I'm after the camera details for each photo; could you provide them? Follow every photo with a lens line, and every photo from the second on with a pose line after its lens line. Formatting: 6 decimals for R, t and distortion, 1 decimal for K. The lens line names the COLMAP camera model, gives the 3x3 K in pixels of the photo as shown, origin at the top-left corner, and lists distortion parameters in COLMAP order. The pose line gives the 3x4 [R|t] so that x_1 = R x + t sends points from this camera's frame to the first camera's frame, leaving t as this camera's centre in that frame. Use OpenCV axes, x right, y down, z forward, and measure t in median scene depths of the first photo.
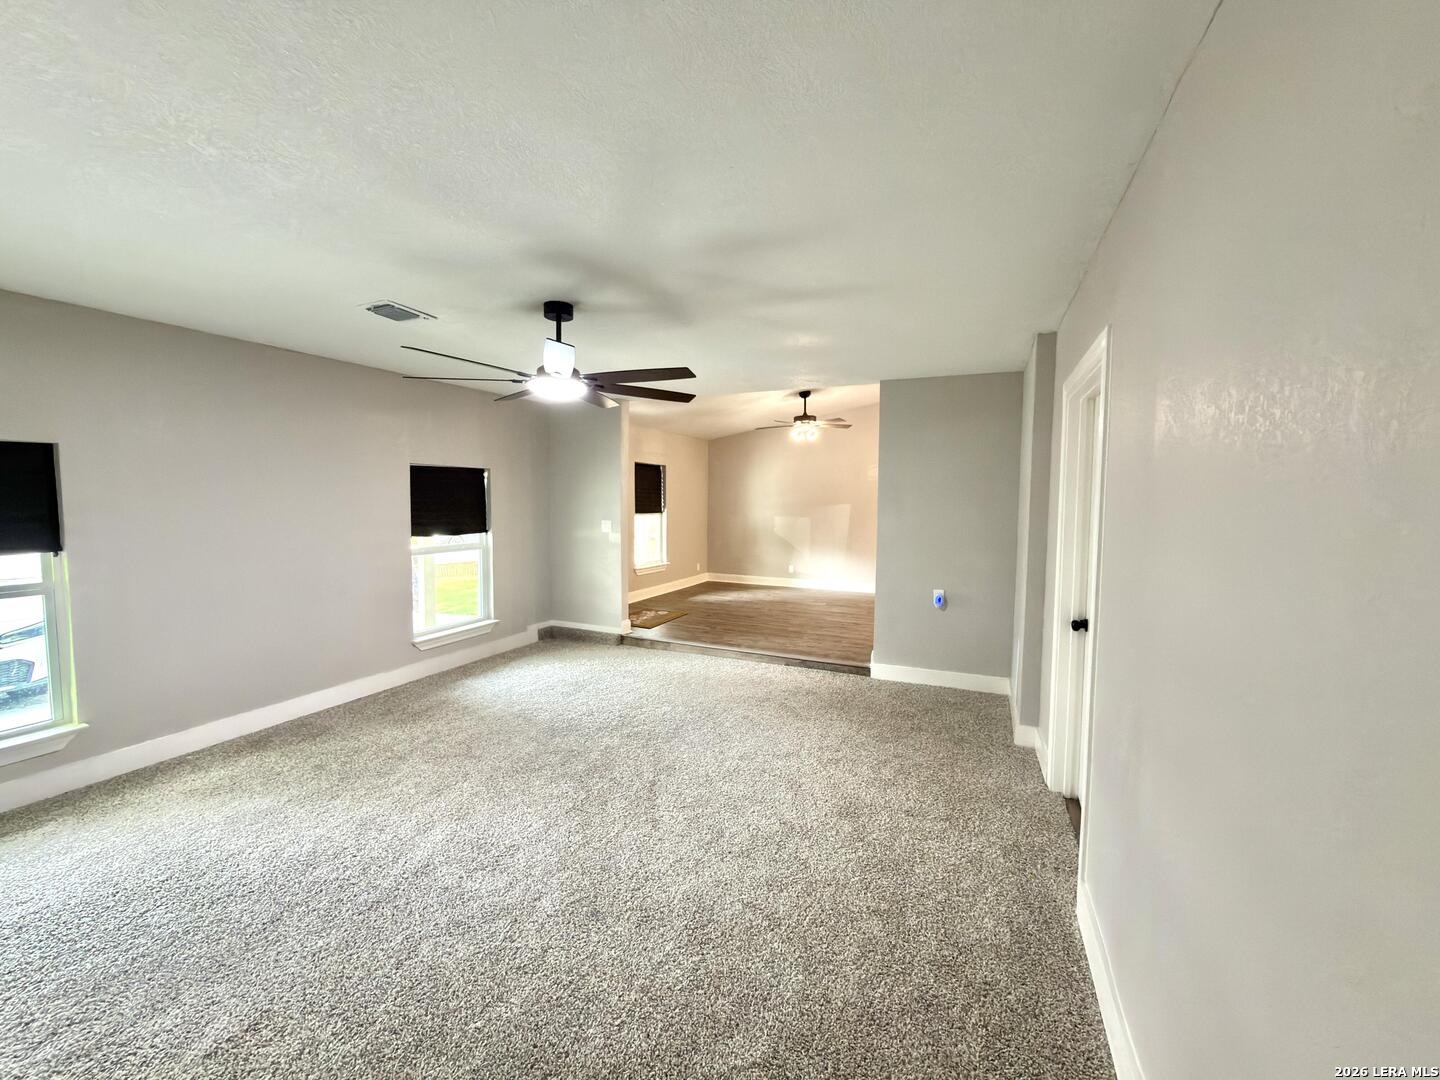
lens RADIAL K [[574.3, 0, 719.7], [0, 574.3, 539.1], [0, 0, 1]] dist [-0.000154, -0.000115]
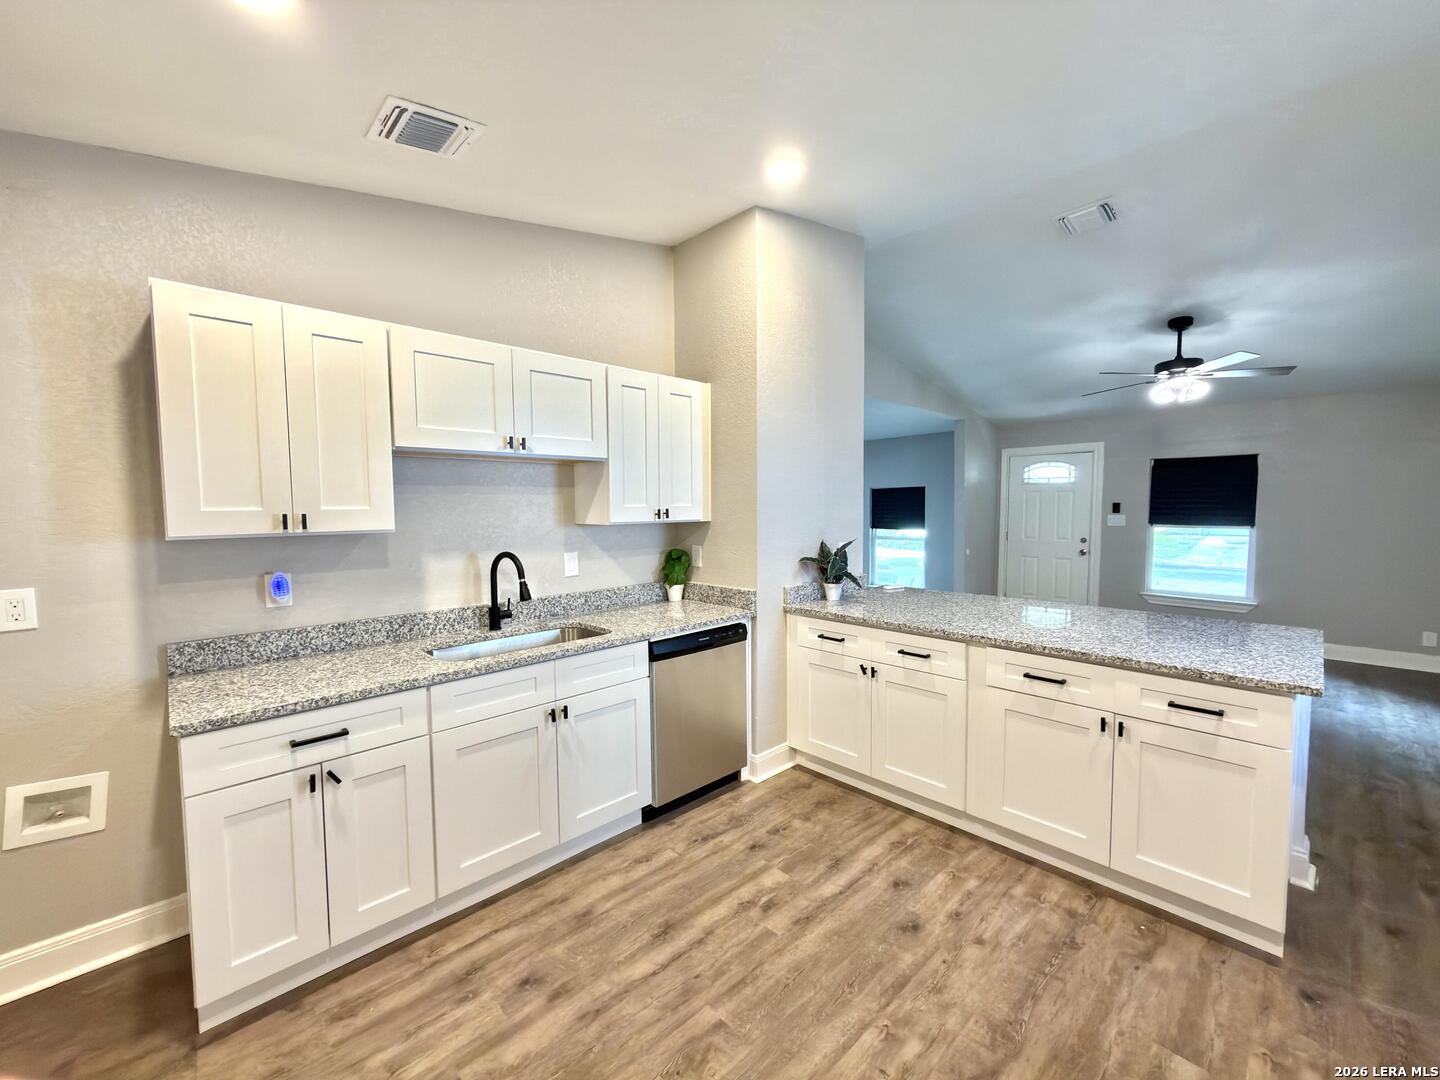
lens RADIAL K [[574.3, 0, 719.7], [0, 574.3, 539.1], [0, 0, 1]] dist [-0.000154, -0.000115]
pose [[-0.362805, 0.050762, -0.930482, 1.090158], [-0.058048, 0.995345, 0.076934, -0.069686], [0.930055, 0.081925, -0.358169, 1.022459]]
